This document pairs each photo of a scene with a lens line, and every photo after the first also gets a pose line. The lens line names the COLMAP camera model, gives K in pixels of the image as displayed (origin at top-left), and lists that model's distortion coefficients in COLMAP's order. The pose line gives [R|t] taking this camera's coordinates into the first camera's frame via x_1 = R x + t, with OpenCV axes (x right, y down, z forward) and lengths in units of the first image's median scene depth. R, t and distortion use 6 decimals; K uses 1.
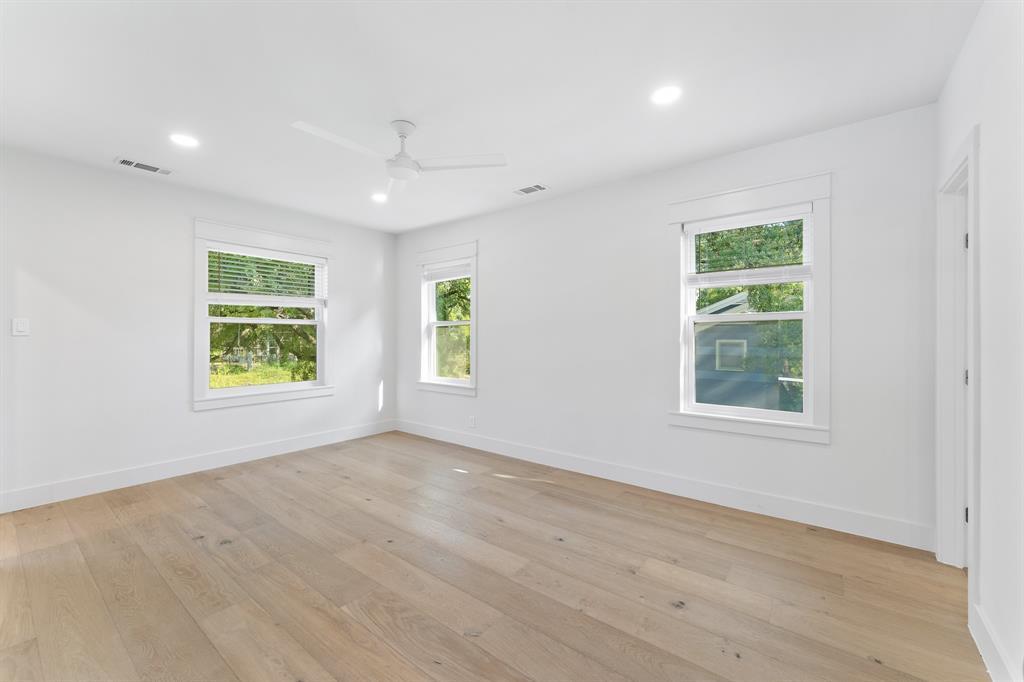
lens RADIAL K [[415.7, 0, 509.2], [0, 415.7, 335.2], [0, 0, 1]] dist [0.001771, 0.000316]
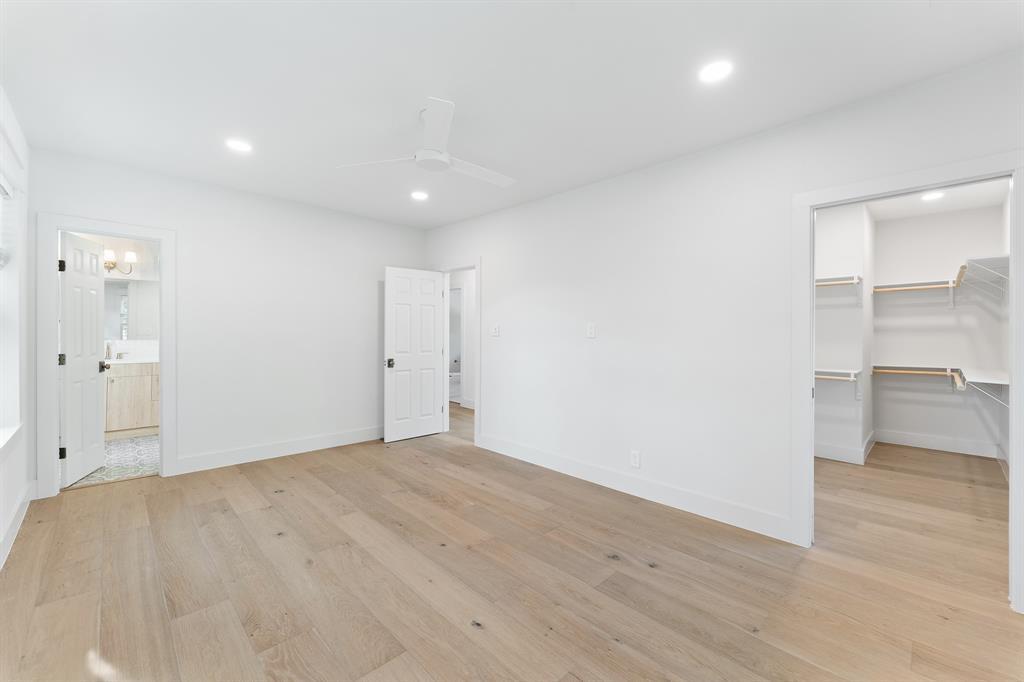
lens RADIAL K [[415.7, 0, 509.2], [0, 415.7, 335.2], [0, 0, 1]] dist [0.001771, 0.000316]
pose [[-0.990314, -0.007930, 0.138622, -0.595226], [-0.008301, 0.999963, -0.002097, 0.004655], [-0.138601, -0.003227, -0.990343, 2.030128]]
